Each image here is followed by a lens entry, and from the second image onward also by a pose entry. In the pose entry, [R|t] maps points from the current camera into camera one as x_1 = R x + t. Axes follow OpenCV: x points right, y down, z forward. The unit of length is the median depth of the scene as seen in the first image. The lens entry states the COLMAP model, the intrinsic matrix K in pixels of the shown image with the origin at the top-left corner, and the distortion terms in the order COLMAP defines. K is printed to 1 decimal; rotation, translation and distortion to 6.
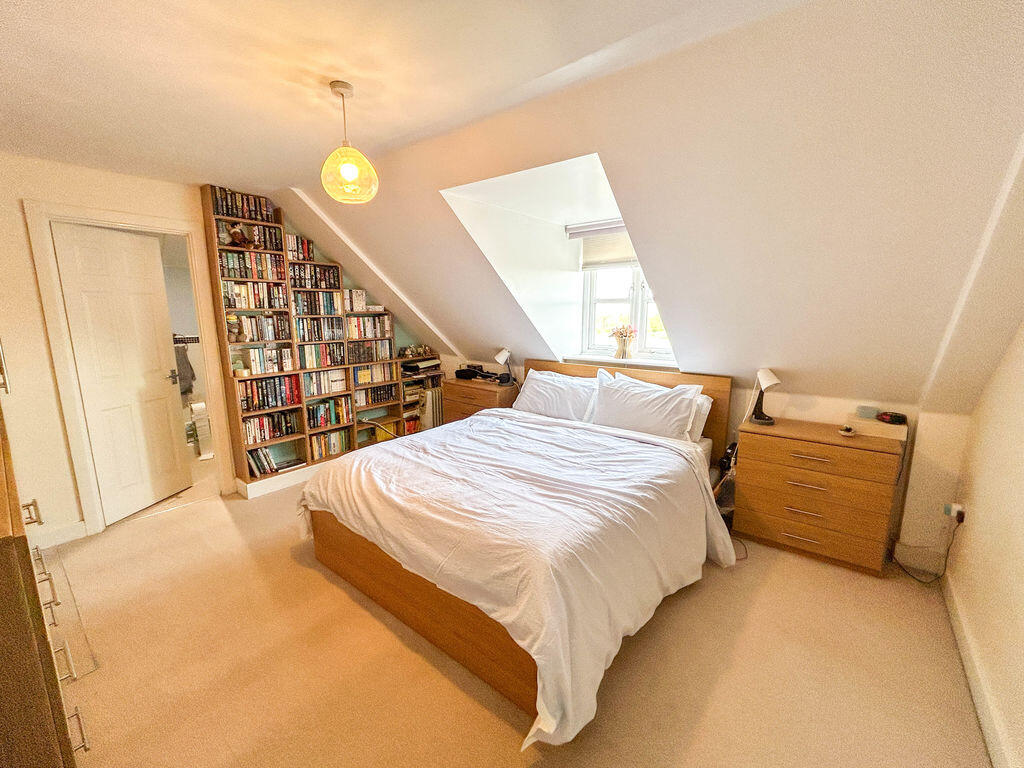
lens RADIAL K [[411.1, 0, 512.0], [0, 411.1, 384.0], [0, 0, 1]] dist [0.001265, 0.000024]
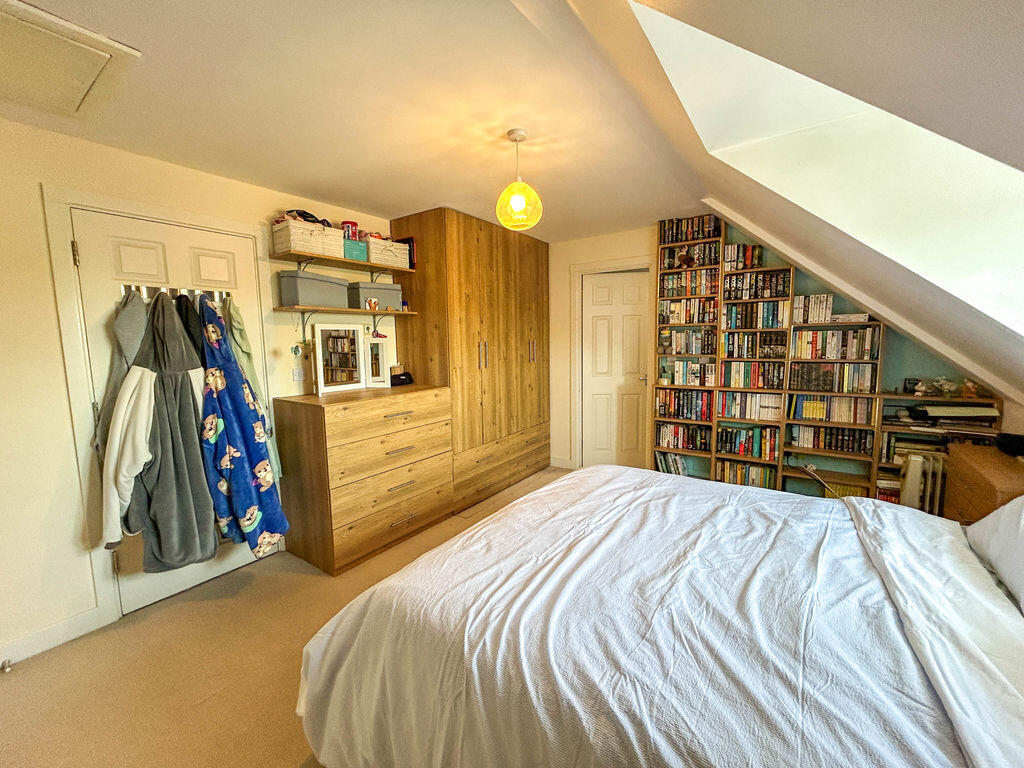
lens RADIAL K [[411.1, 0, 512.0], [0, 411.1, 384.0], [0, 0, 1]] dist [0.001265, 0.000024]
pose [[0.102620, 0.115229, -0.988024, 0.363038], [-0.157983, 0.982549, 0.098182, -0.058272], [0.982095, 0.146015, 0.119033, 0.416617]]
